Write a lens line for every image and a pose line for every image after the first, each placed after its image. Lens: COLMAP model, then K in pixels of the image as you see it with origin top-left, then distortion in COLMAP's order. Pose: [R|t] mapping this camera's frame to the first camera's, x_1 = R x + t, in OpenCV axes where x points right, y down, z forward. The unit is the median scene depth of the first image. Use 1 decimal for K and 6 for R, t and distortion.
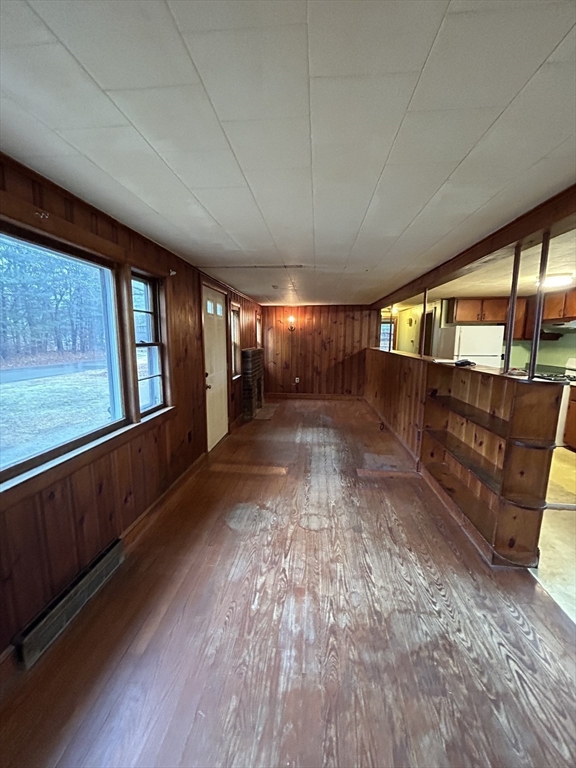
lens RADIAL K [[311.0, 0, 289.6], [0, 311.0, 384.9], [0, 0, 1]] dist [-0.000498, -0.000031]
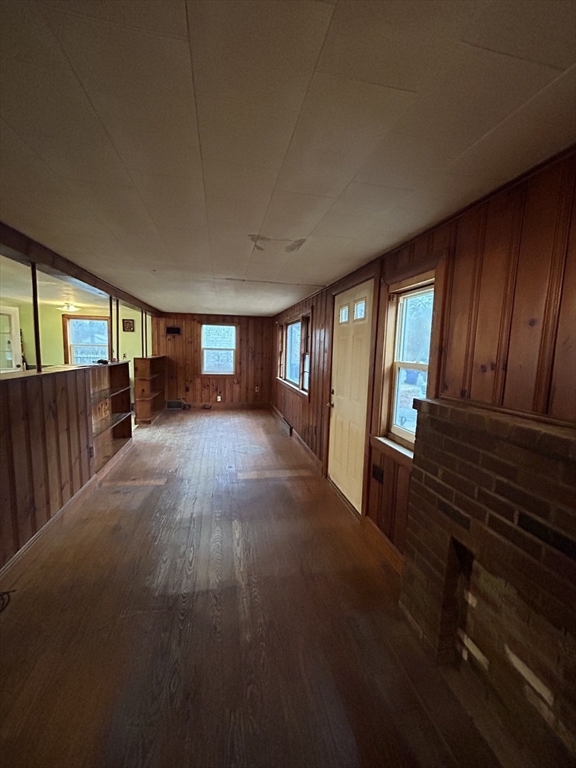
lens RADIAL K [[311.0, 0, 288.4], [0, 311.0, 382.8], [0, 0, 1]] dist [-0.000498, -0.000031]
pose [[-0.956595, 0.004555, -0.291385, 0.130897], [-0.073424, 0.963854, 0.256113, -0.300952], [0.282019, 0.266391, -0.921684, 1.925356]]
